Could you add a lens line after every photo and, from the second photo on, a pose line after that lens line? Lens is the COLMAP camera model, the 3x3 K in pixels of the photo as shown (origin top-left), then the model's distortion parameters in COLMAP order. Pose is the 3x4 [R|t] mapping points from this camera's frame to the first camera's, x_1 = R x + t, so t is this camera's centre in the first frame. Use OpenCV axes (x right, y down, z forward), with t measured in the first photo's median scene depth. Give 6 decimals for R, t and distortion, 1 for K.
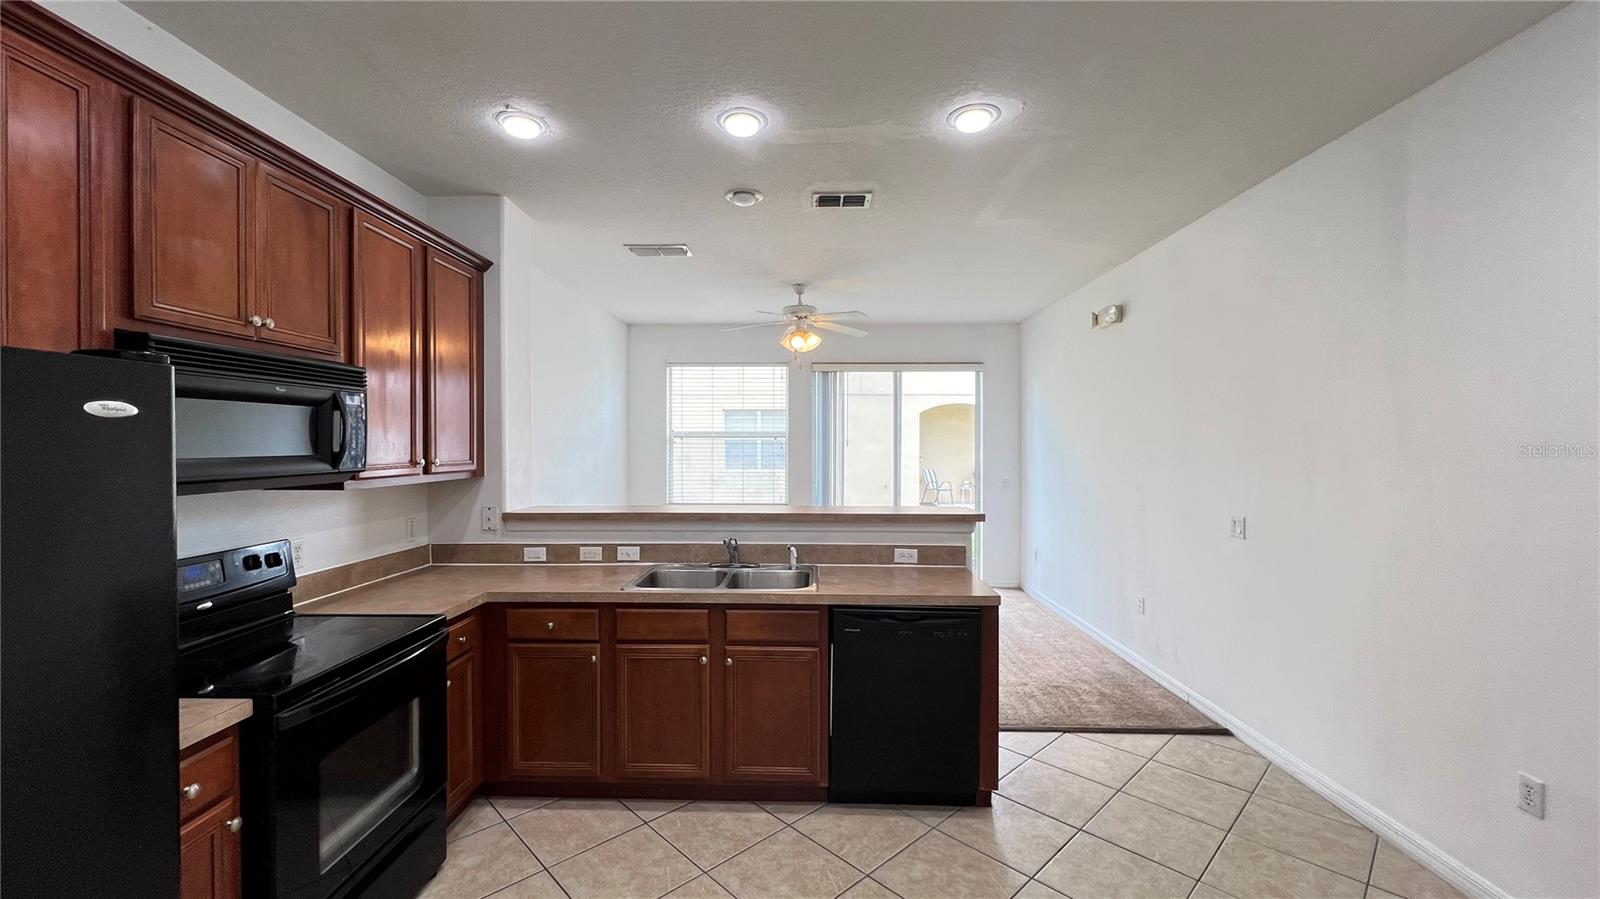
lens RADIAL K [[641.6, 0, 796.7], [0, 641.6, 448.8], [0, 0, 1]] dist [-0.000519, 0.000151]
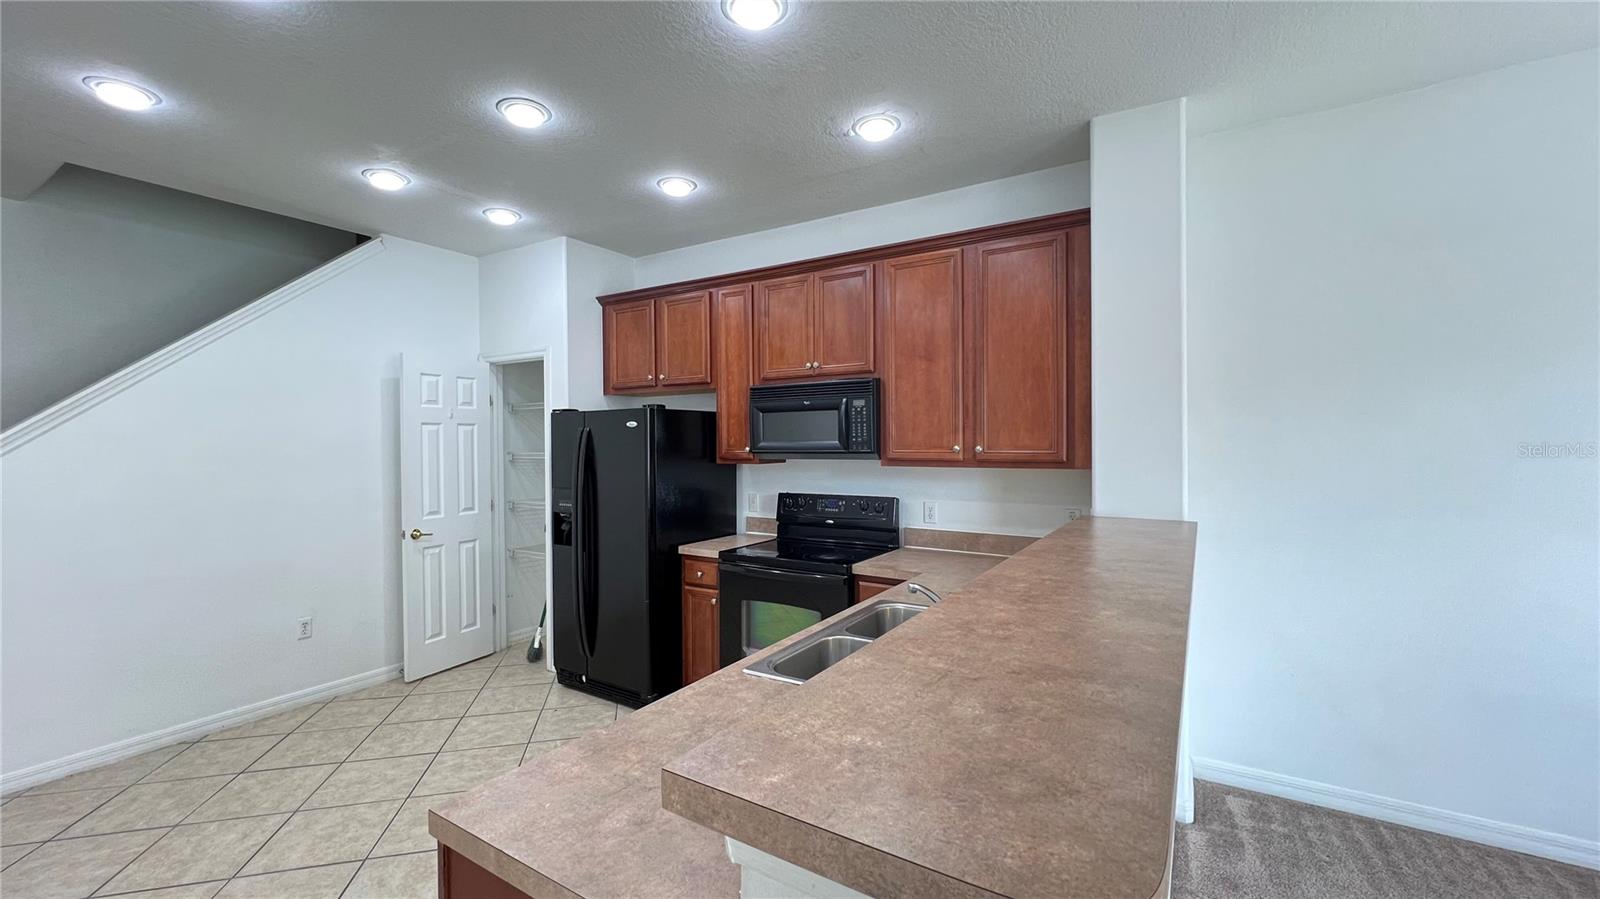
lens RADIAL K [[641.6, 0, 796.7], [0, 641.6, 448.8], [0, 0, 1]] dist [-0.000519, 0.000151]
pose [[-0.509103, 0.012270, -0.860618, 0.477983], [-0.001024, 0.999889, 0.014862, 0.005112], [0.860705, 0.008447, -0.509033, 1.242681]]
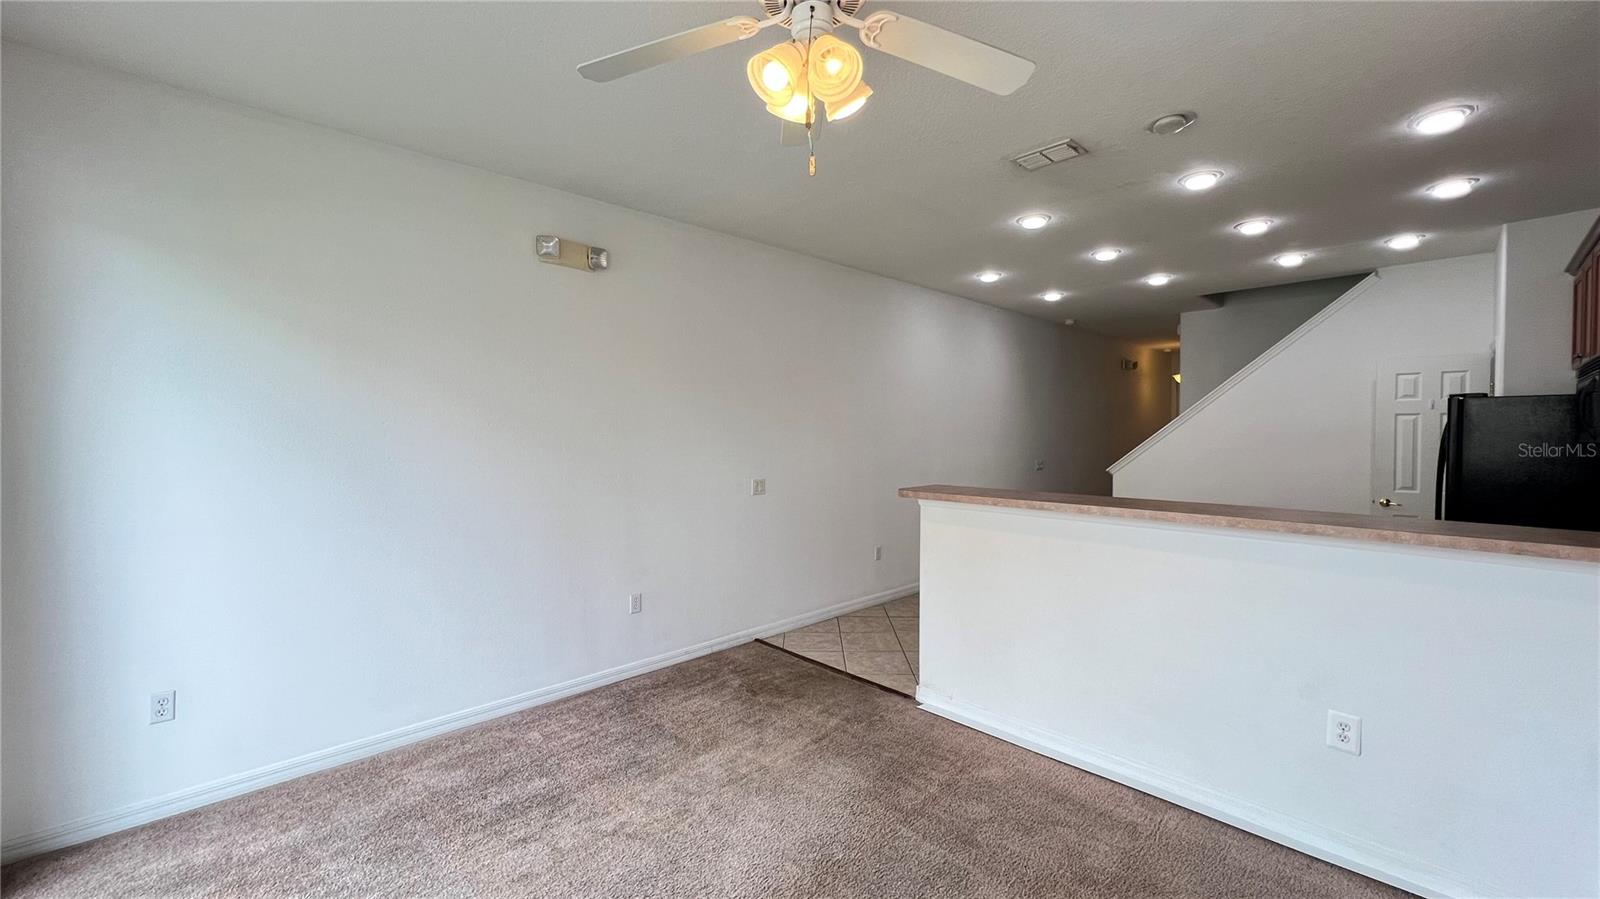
lens RADIAL K [[641.6, 0, 796.7], [0, 641.6, 448.8], [0, 0, 1]] dist [-0.000519, 0.000151]
pose [[-0.716119, -0.019940, 0.697693, -0.368556], [0.006091, 0.999375, 0.034813, -0.006689], [-0.697952, 0.029180, -0.715550, 2.213617]]
